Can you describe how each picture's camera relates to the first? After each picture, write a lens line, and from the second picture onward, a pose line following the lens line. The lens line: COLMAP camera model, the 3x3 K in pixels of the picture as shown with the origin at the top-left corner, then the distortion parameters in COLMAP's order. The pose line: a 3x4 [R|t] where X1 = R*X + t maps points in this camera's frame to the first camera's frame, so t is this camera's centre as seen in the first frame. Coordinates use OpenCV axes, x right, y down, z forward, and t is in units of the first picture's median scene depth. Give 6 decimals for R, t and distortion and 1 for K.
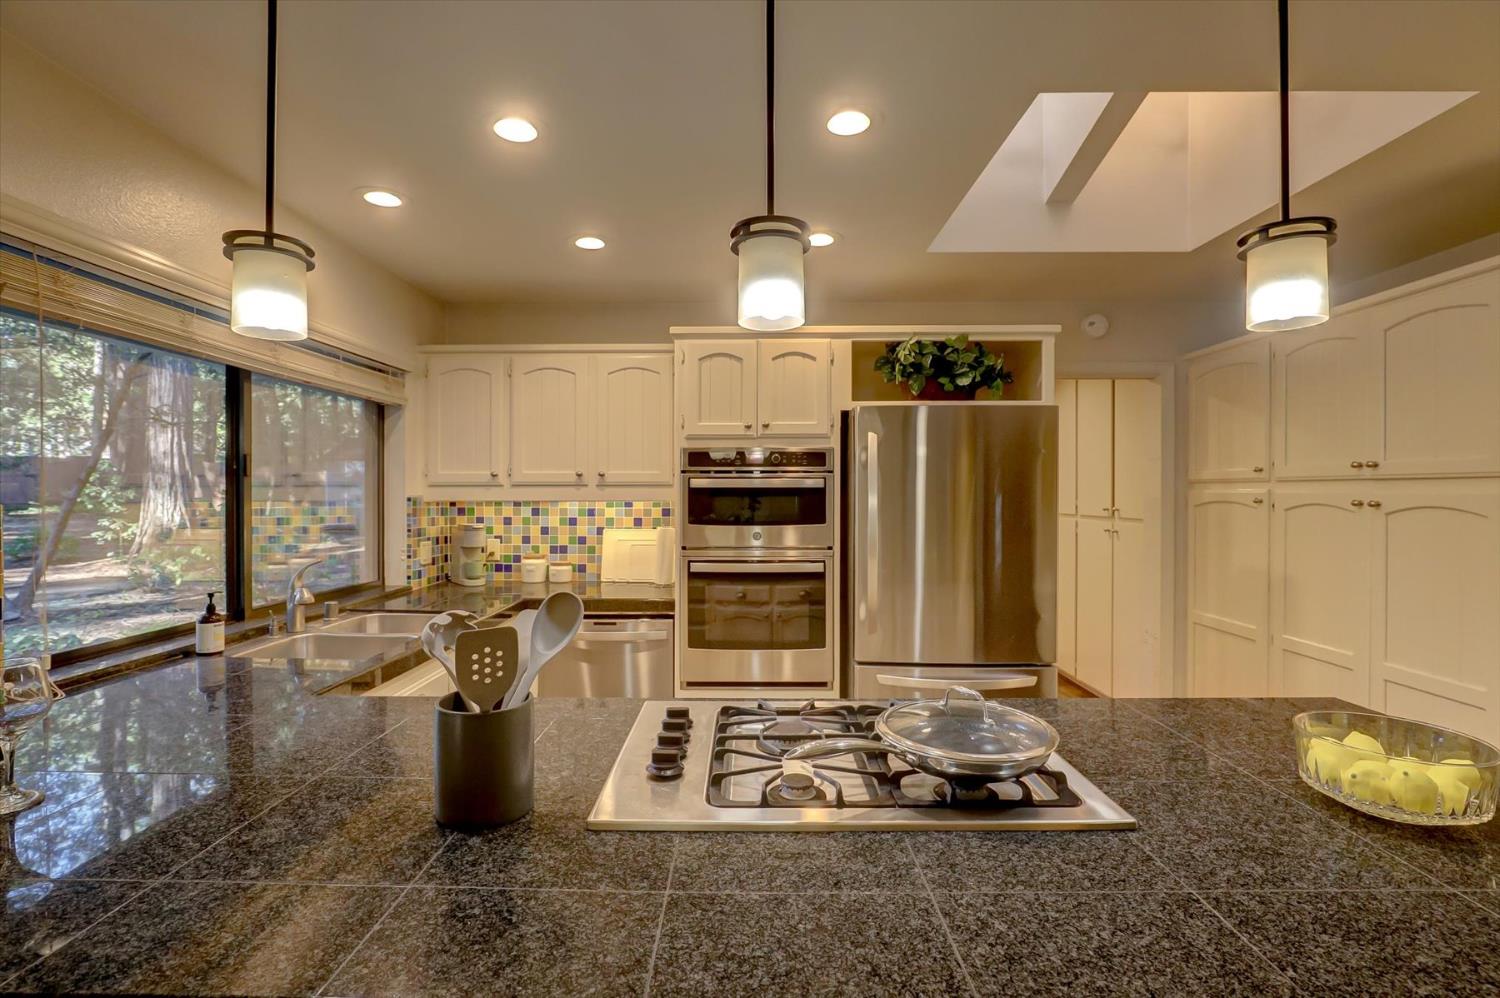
lens RADIAL K [[681.1, 0, 746.5], [0, 681.1, 498.4], [0, 0, 1]] dist [-0.001082, -0.000720]
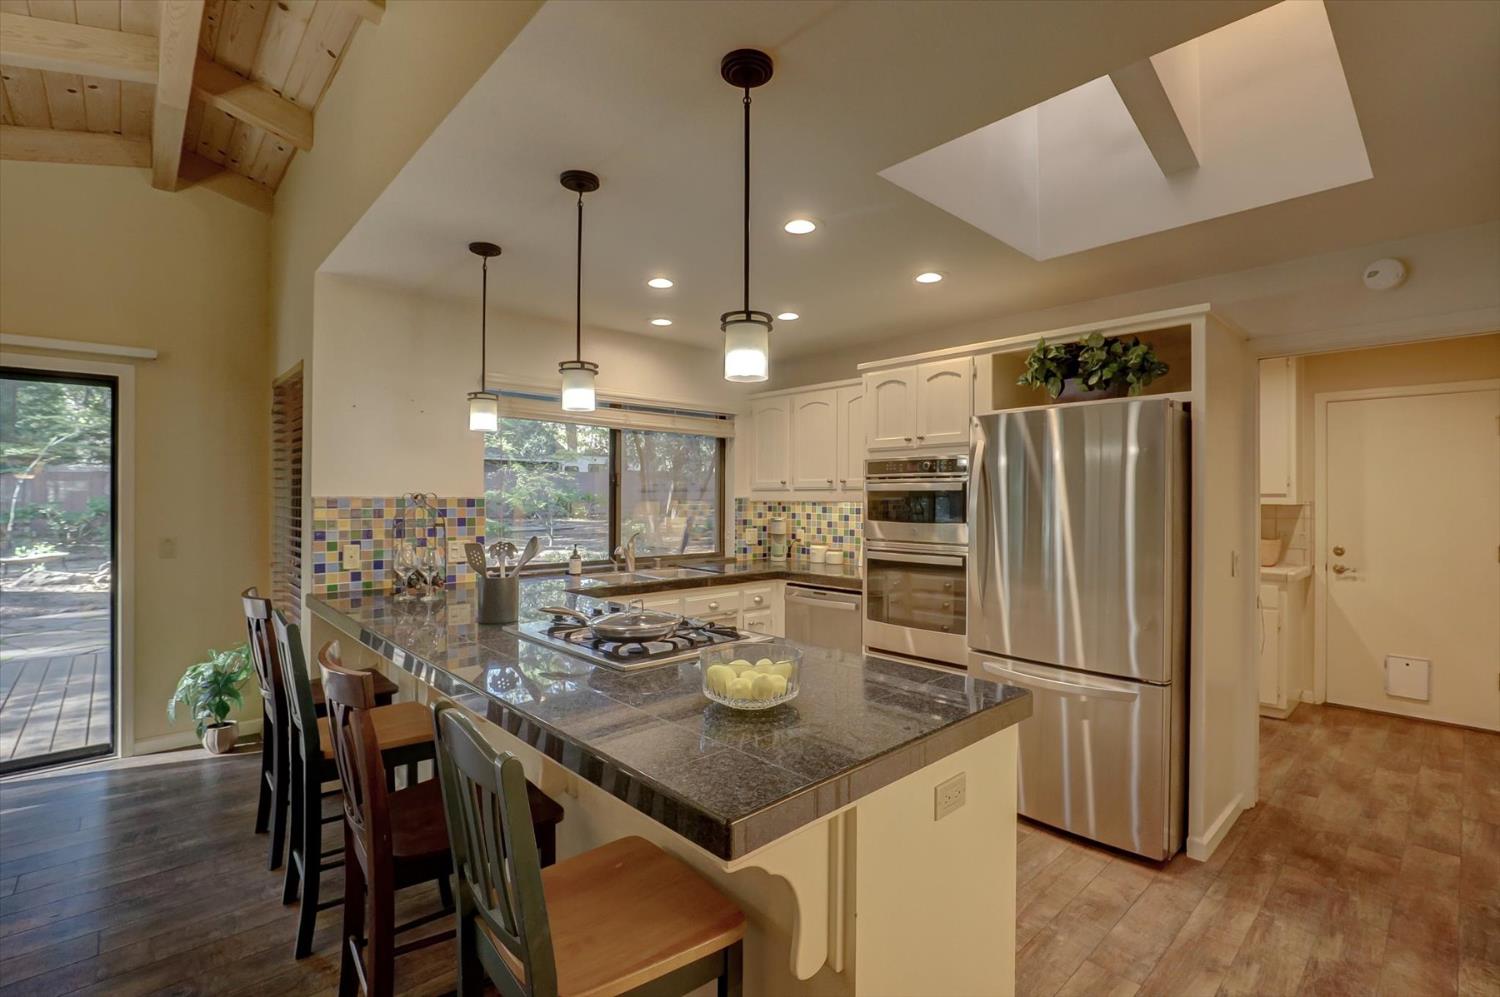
lens RADIAL K [[681.1, 0, 746.9], [0, 681.1, 496.7], [0, 0, 1]] dist [-0.001082, -0.000720]
pose [[0.694419, 0.001951, -0.719568, 0.647428], [-0.008704, 0.999946, -0.005689, 0.003665], [0.719518, 0.010214, 0.694399, -0.028468]]
